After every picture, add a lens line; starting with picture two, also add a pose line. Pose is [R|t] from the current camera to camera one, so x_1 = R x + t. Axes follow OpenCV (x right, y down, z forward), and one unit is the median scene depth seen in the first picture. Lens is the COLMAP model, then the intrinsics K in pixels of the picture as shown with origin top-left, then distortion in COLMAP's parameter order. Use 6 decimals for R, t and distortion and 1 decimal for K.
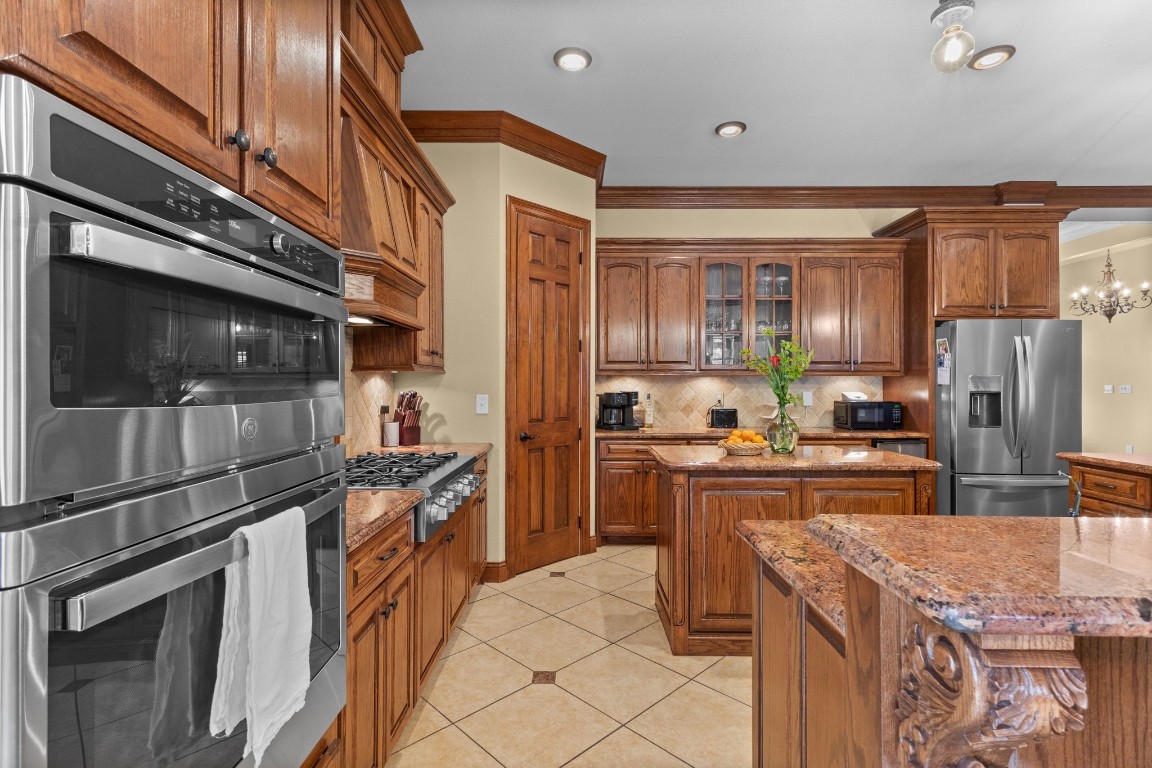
lens RADIAL K [[541.5, 0, 575.5], [0, 541.5, 381.5], [0, 0, 1]] dist [0.007840, -0.000078]
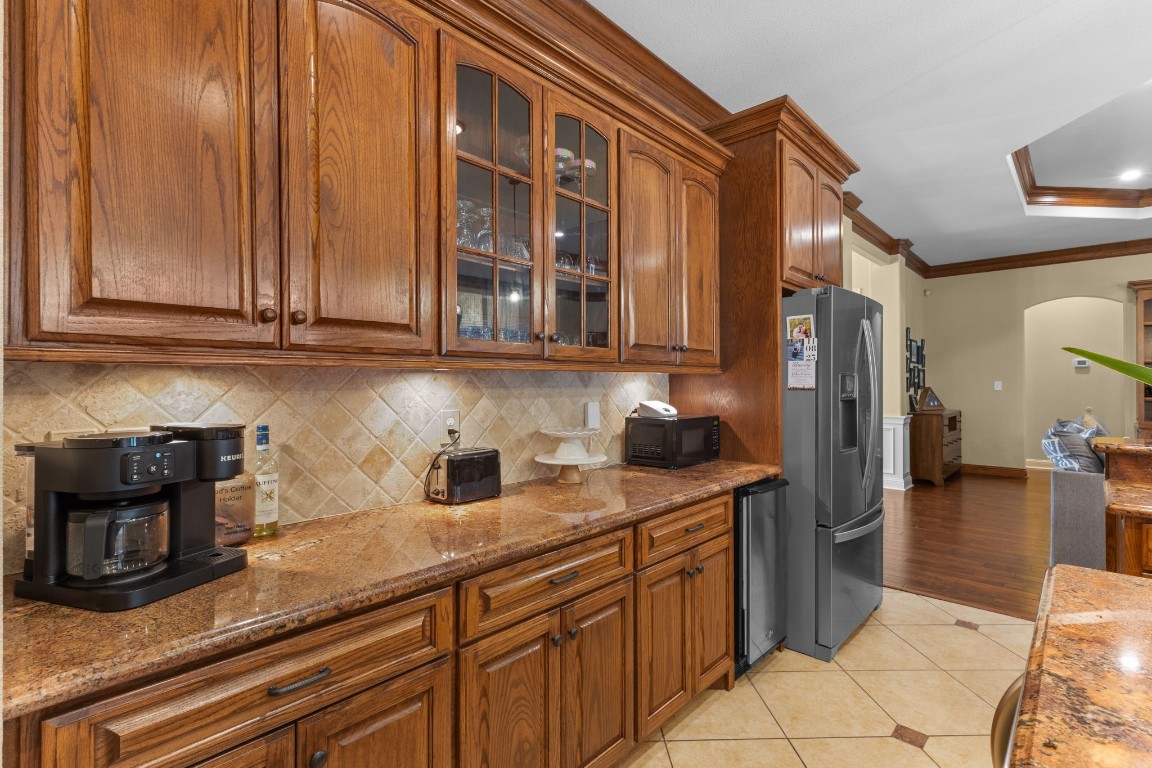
lens RADIAL K [[541.5, 0, 575.5], [0, 541.5, 381.5], [0, 0, 1]] dist [0.007840, -0.000078]
pose [[0.676518, -0.003676, 0.736417, 0.031548], [0.000401, 0.999989, 0.004623, -0.004556], [-0.736426, -0.002832, 0.676512, 0.752579]]
